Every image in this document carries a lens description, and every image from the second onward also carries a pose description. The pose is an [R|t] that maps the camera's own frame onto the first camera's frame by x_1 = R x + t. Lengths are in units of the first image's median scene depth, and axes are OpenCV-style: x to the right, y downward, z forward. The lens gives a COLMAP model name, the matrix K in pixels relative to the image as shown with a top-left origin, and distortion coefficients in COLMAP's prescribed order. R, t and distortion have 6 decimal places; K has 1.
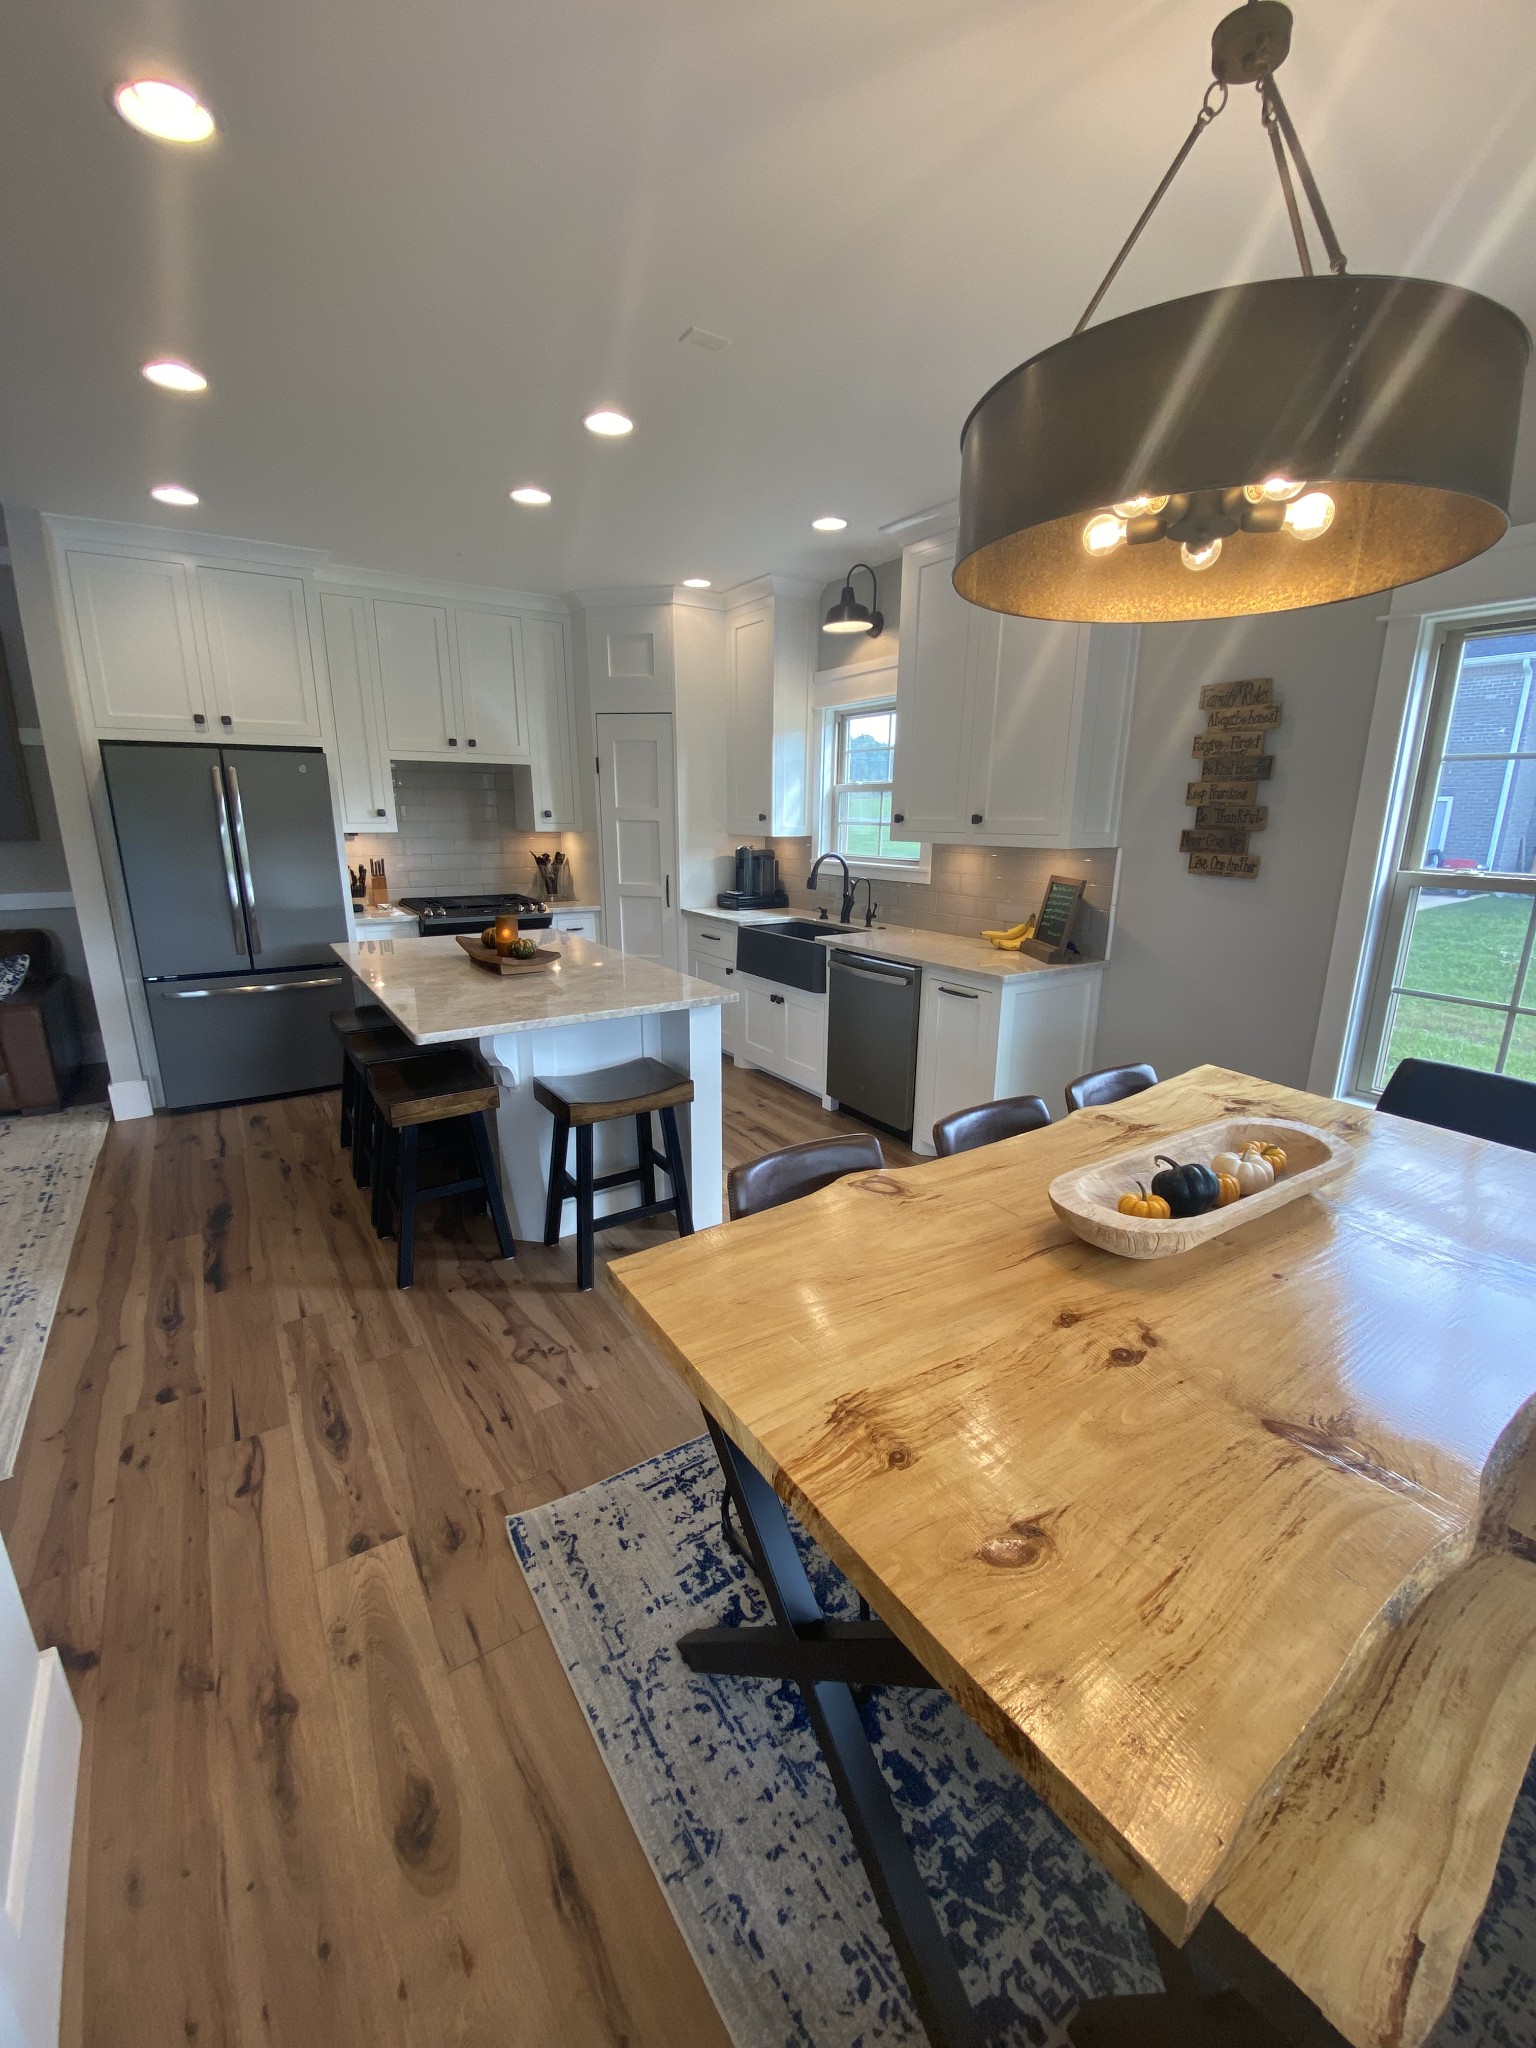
lens RADIAL K [[823.8, 0, 764.0], [0, 823.8, 1027.6], [0, 0, 1]] dist [0.016261, -0.019087]
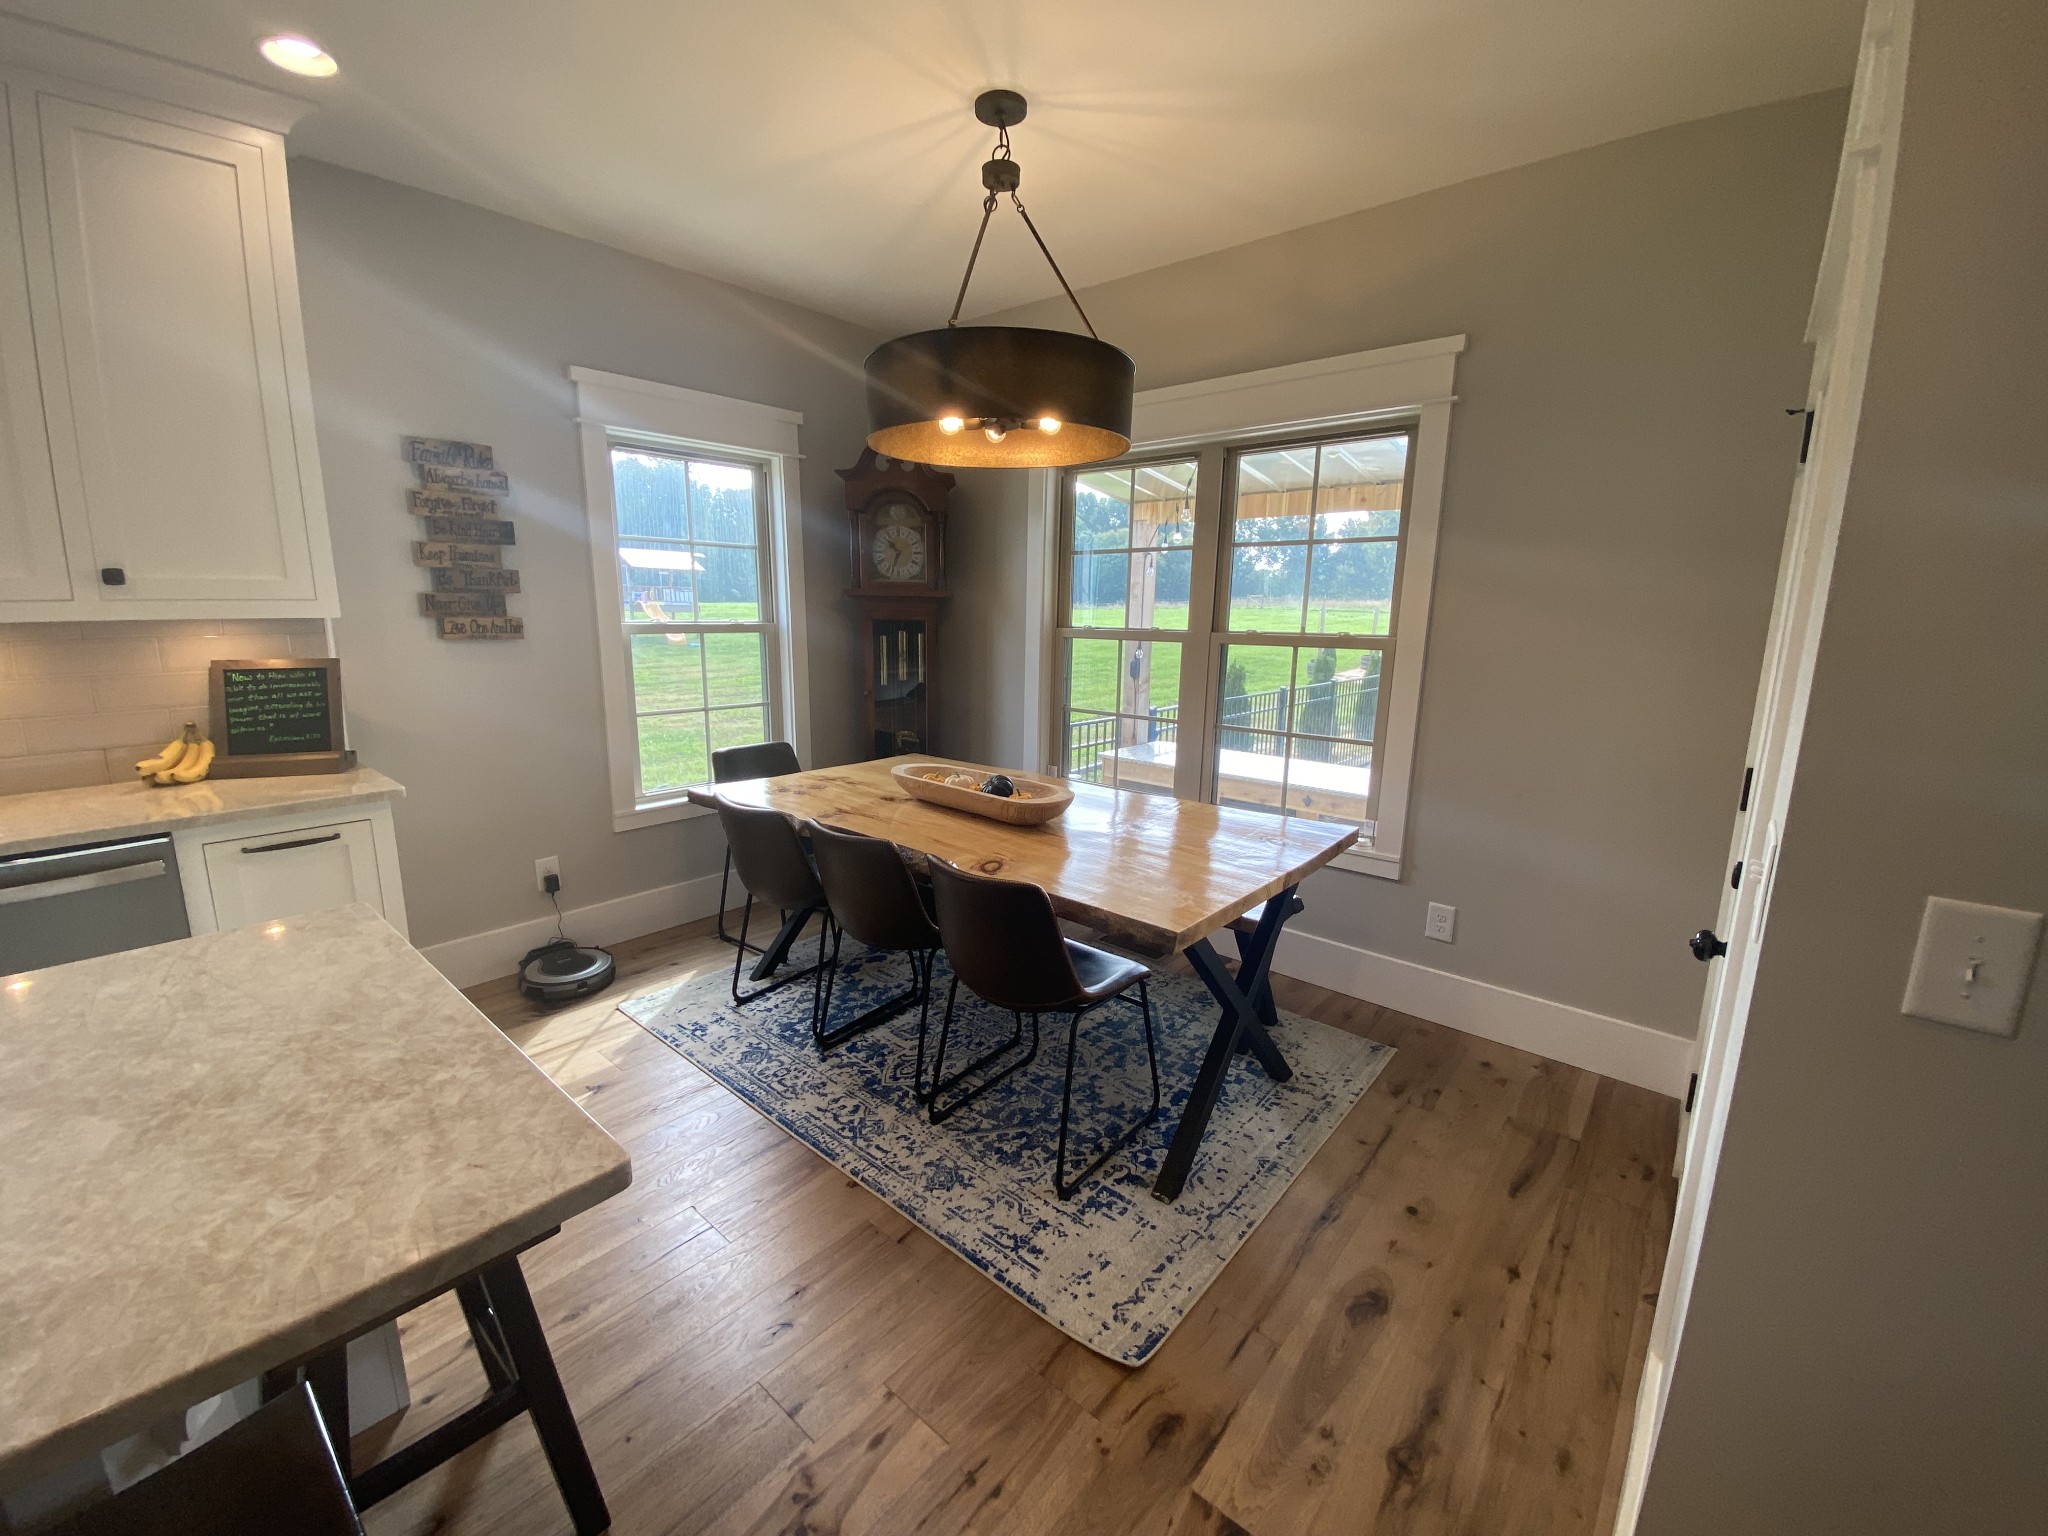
lens RADIAL K [[821.3, 0, 1027.4], [0, 821.3, 769.5], [0, 0, 1]] dist [0.035461, -0.032982]
pose [[-0.271337, -0.199377, 0.941608, -0.686143], [0.229685, 0.936632, 0.264510, -0.179791], [-0.934677, 0.288044, -0.208349, 0.770060]]
